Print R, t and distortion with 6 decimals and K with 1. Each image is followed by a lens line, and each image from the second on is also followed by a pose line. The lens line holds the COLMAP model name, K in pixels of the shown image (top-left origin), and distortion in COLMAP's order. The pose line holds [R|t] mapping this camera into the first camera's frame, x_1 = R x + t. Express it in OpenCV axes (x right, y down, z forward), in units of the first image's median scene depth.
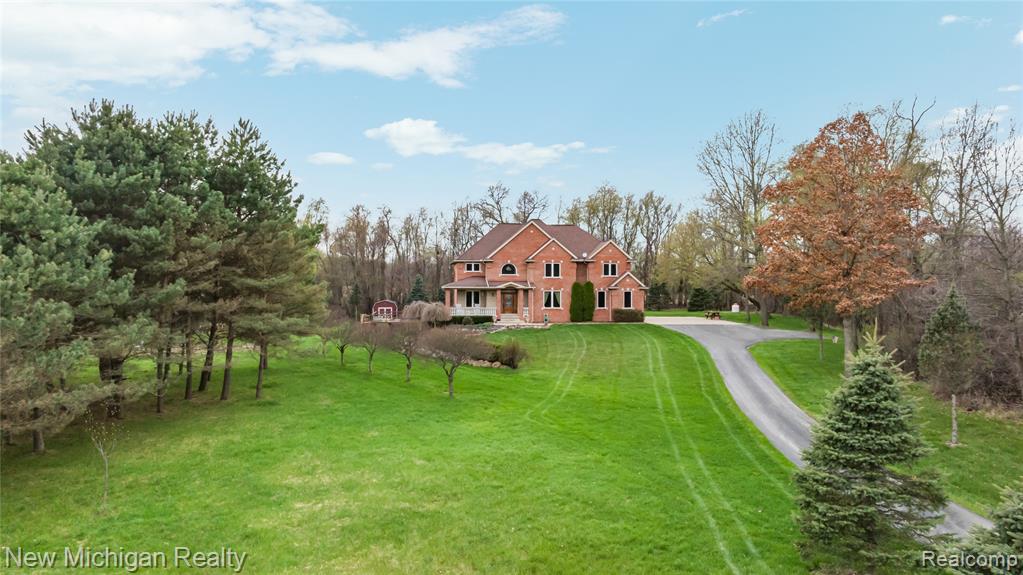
lens RADIAL K [[720.5, 0, 508.3], [0, 720.5, 284.7], [0, 0, 1]] dist [-0.013625, -0.008576]
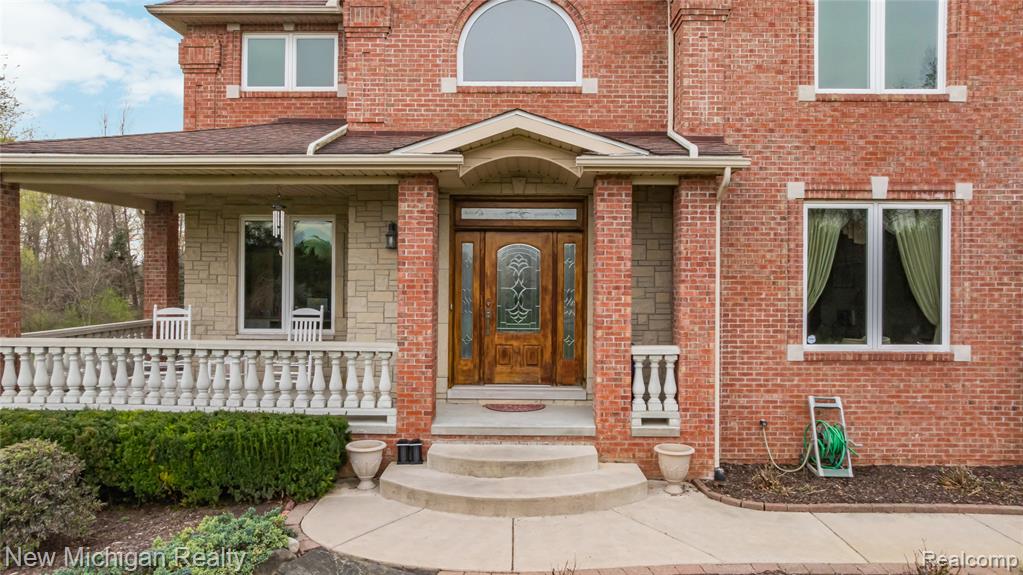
lens RADIAL K [[720.5, 0, 511.5], [0, 720.5, 284.4], [0, 0, 1]] dist [-0.013625, -0.008576]
pose [[0.990386, 0.003580, -0.138283, 0.017375], [-0.003213, 0.999991, 0.002878, 0.021581], [0.138292, -0.002406, 0.990389, 0.872348]]
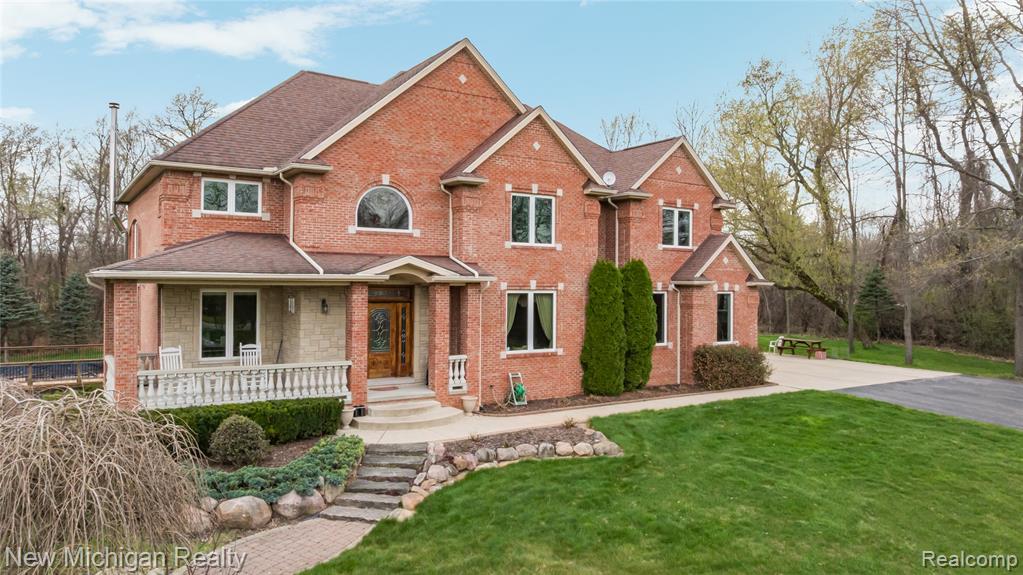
lens RADIAL K [[720.5, 0, 513.0], [0, 720.5, 284.4], [0, 0, 1]] dist [-0.013625, -0.008576]
pose [[0.893809, 0.003902, 0.448431, -0.074472], [-0.004606, 0.999989, 0.000478, 0.005556], [-0.448424, -0.002493, 0.893817, 0.745205]]
